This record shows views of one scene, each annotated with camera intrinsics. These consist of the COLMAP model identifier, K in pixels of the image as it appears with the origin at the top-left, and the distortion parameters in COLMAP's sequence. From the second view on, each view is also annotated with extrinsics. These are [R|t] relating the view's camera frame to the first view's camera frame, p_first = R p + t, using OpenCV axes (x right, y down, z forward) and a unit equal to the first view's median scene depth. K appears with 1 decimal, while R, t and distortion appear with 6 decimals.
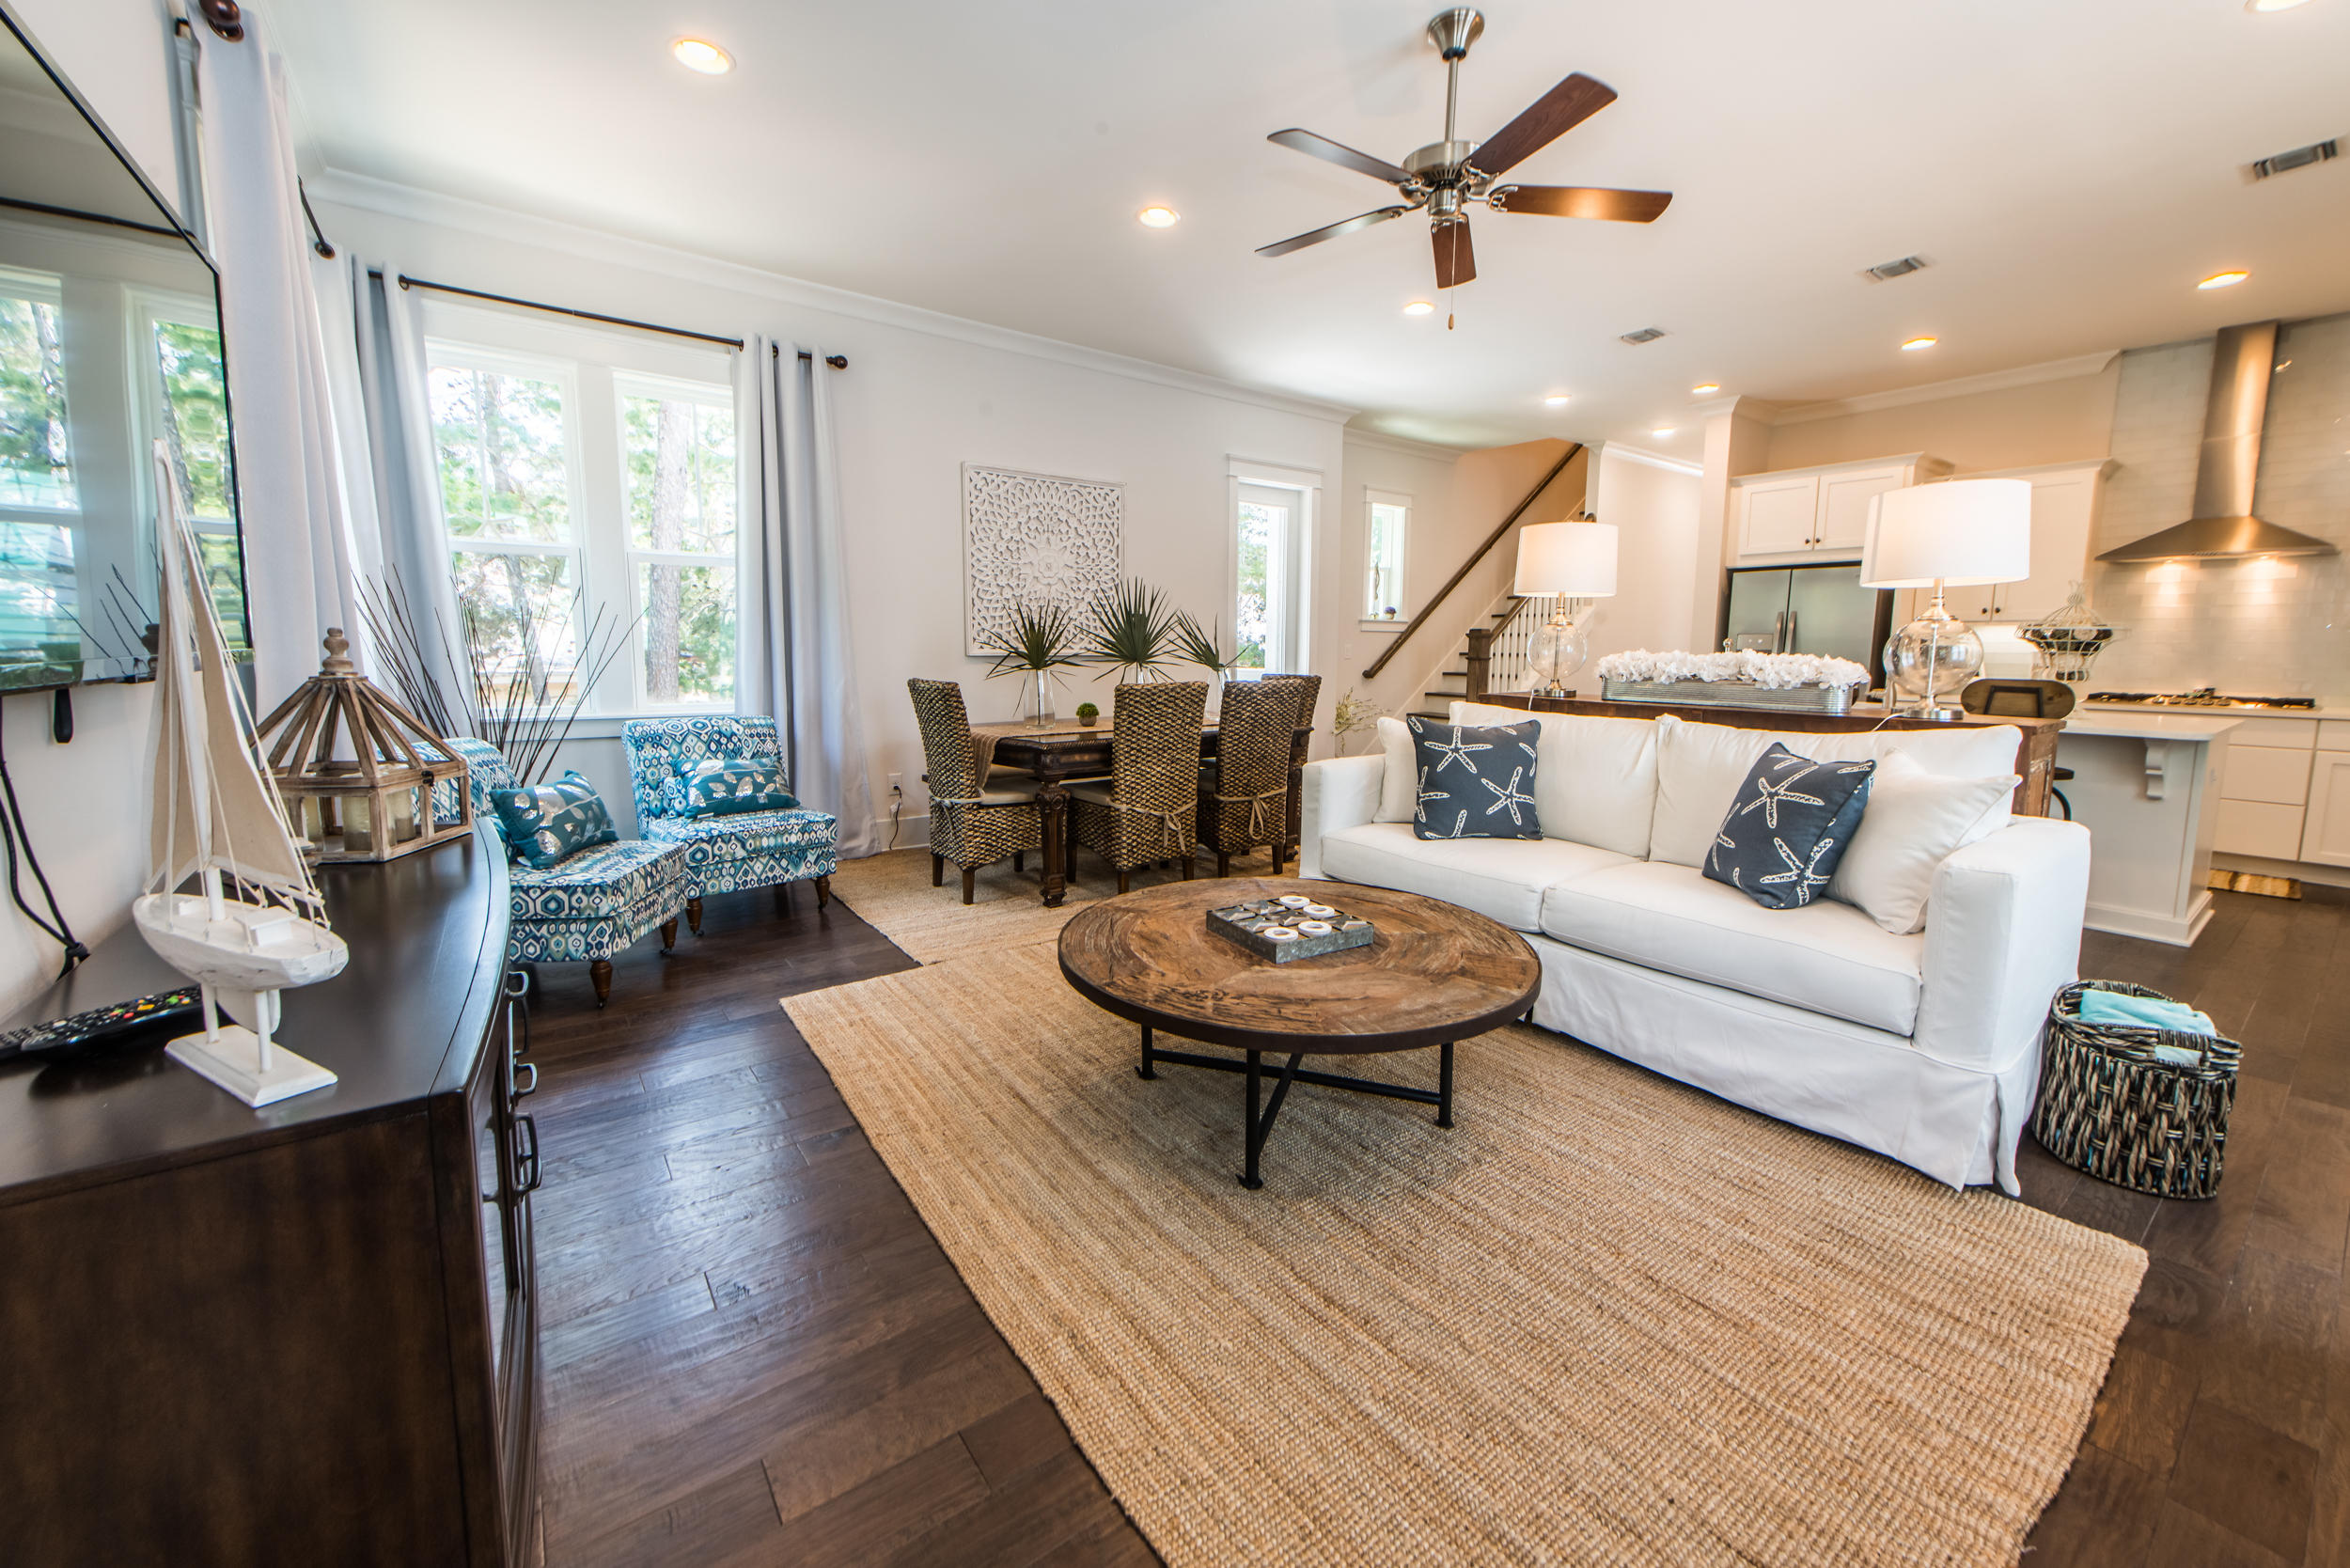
lens RADIAL K [[908.6, 0, 1185.0], [0, 908.6, 751.6], [0, 0, 1]] dist [0.005965, -0.001883]
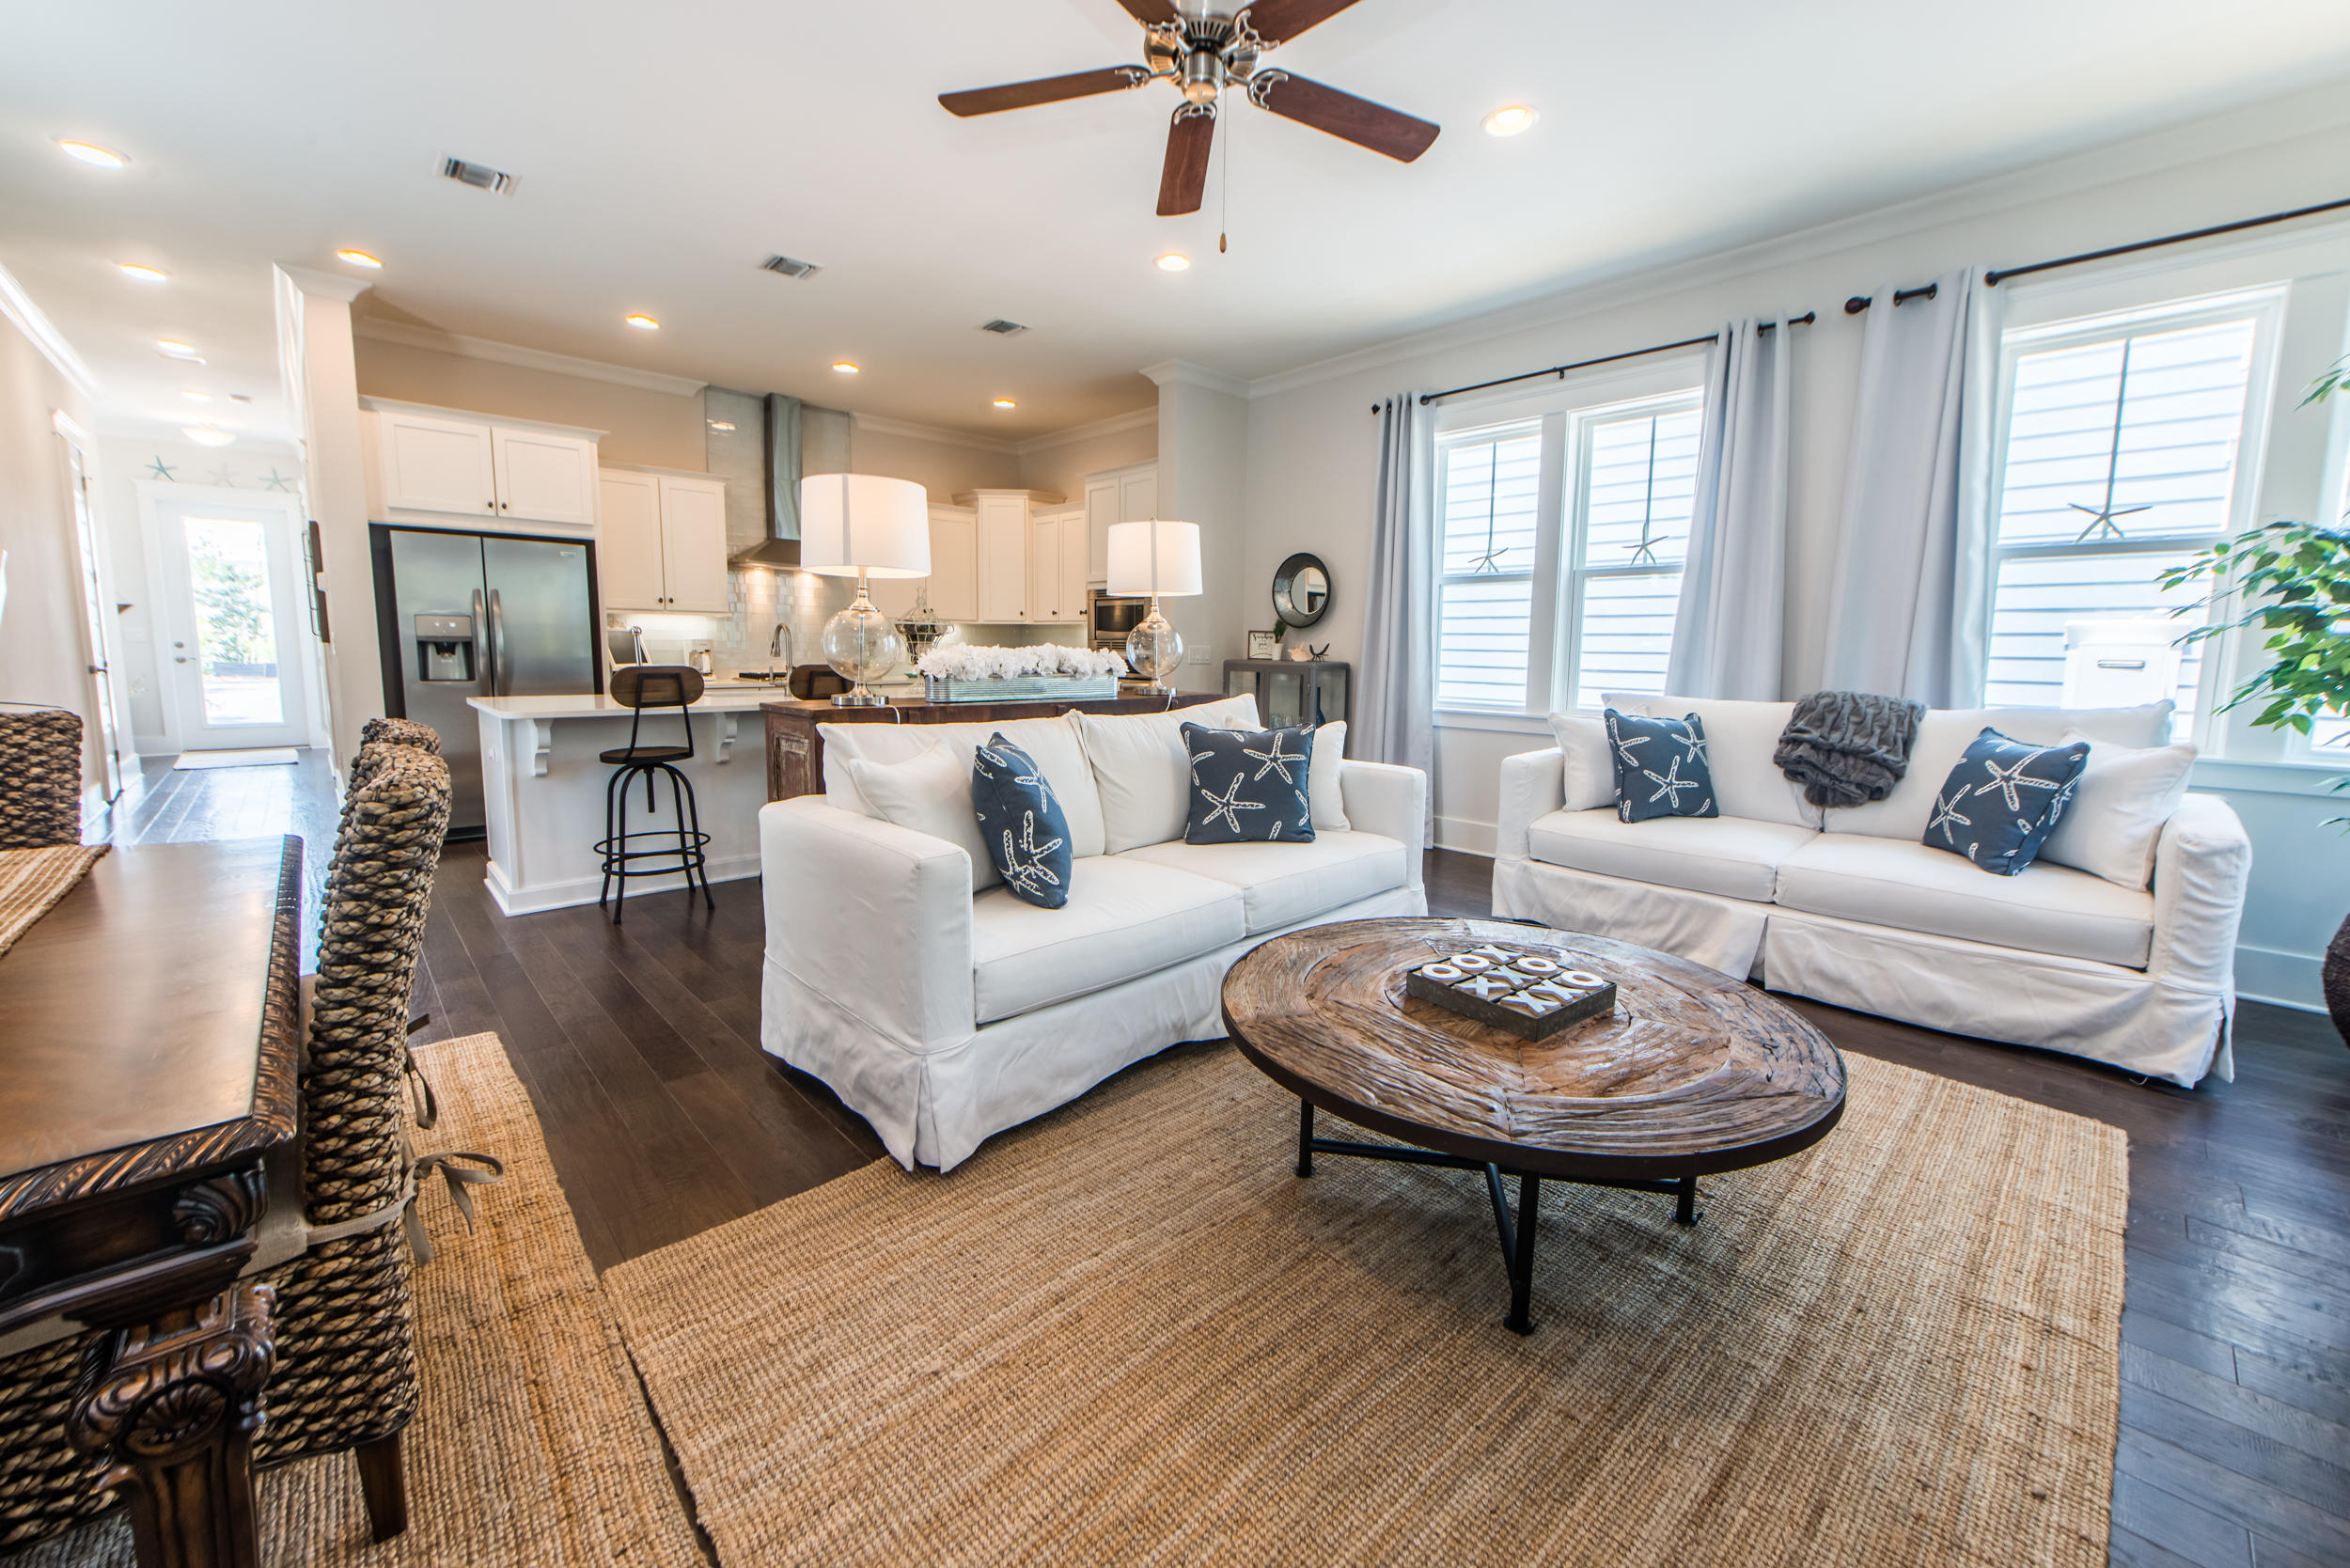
lens RADIAL K [[908.6, 0, 1185.0], [0, 908.6, 751.6], [0, 0, 1]] dist [0.005965, -0.001883]
pose [[-0.123707, -0.124949, 0.984421, -0.276342], [0.102746, 0.985096, 0.137947, -0.070961], [-0.986985, 0.118210, -0.109025, 0.586150]]
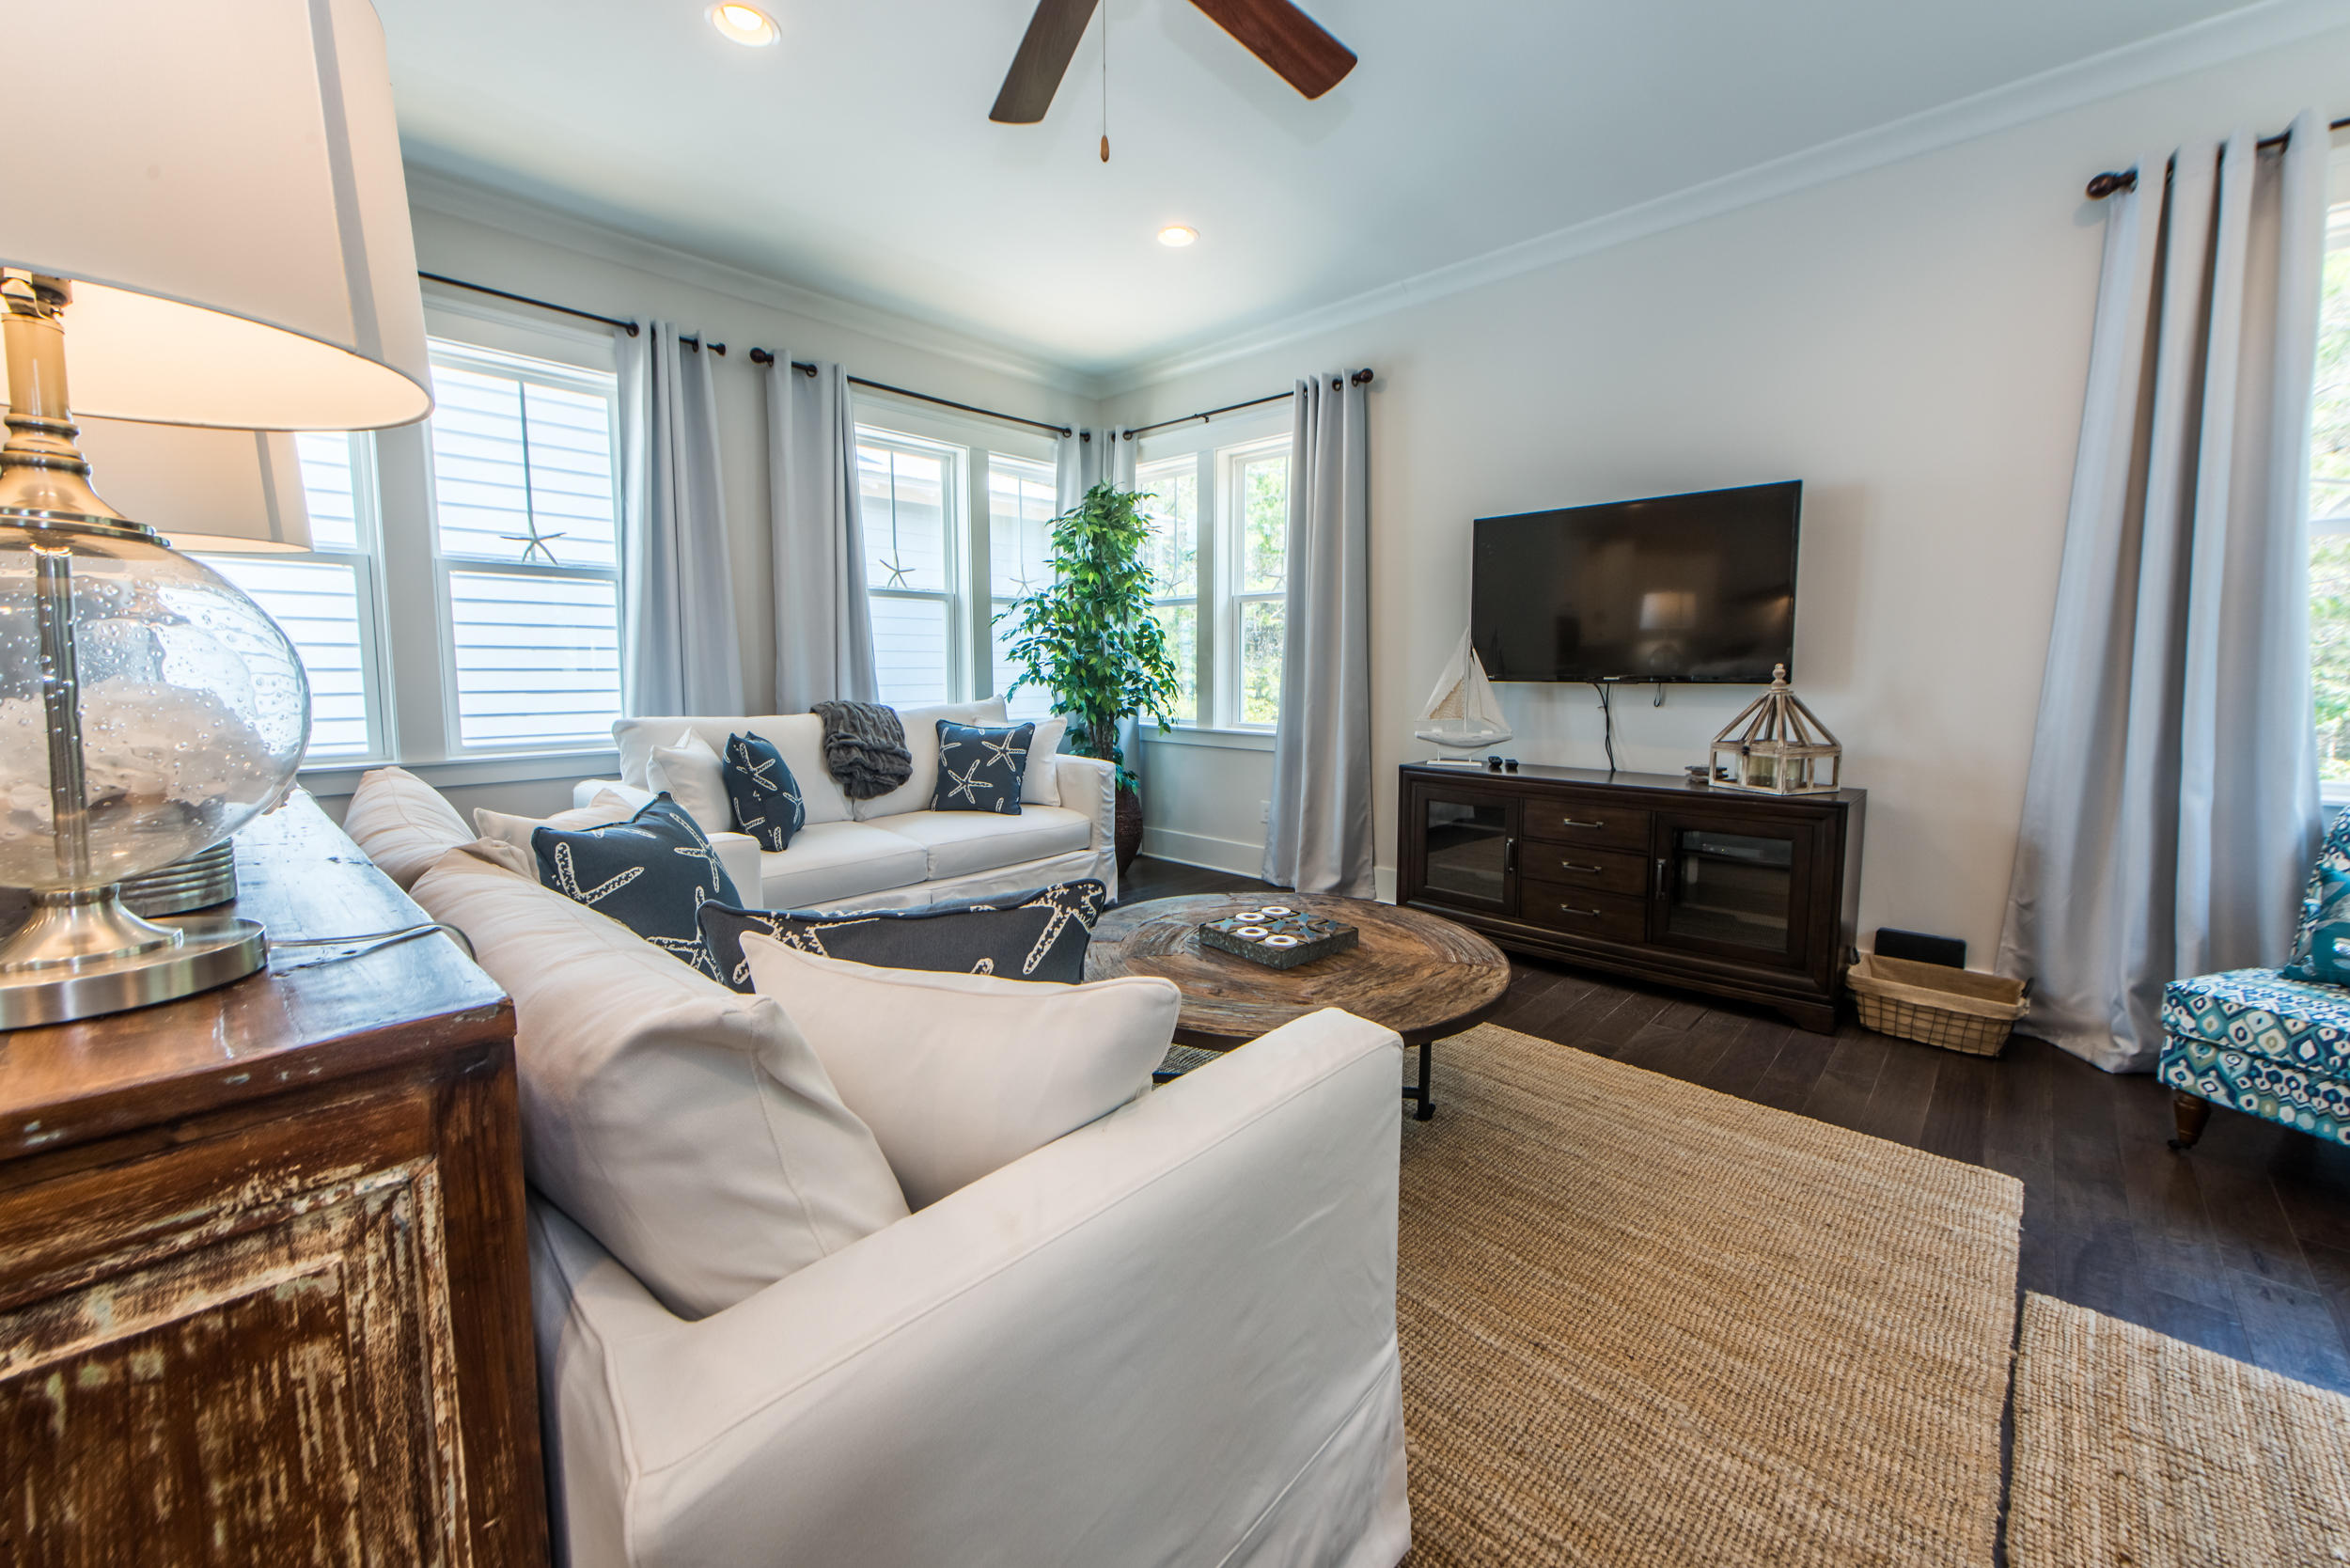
lens RADIAL K [[913.0, 0, 1188.4], [0, 913.0, 752.7], [0, 0, 1]] dist [0.004413, 0.000132]
pose [[-0.983991, 0.005670, -0.178128, 0.177979], [-0.031909, 0.977737, 0.207393, -0.101928], [0.175338, 0.209757, -0.961904, 0.850180]]
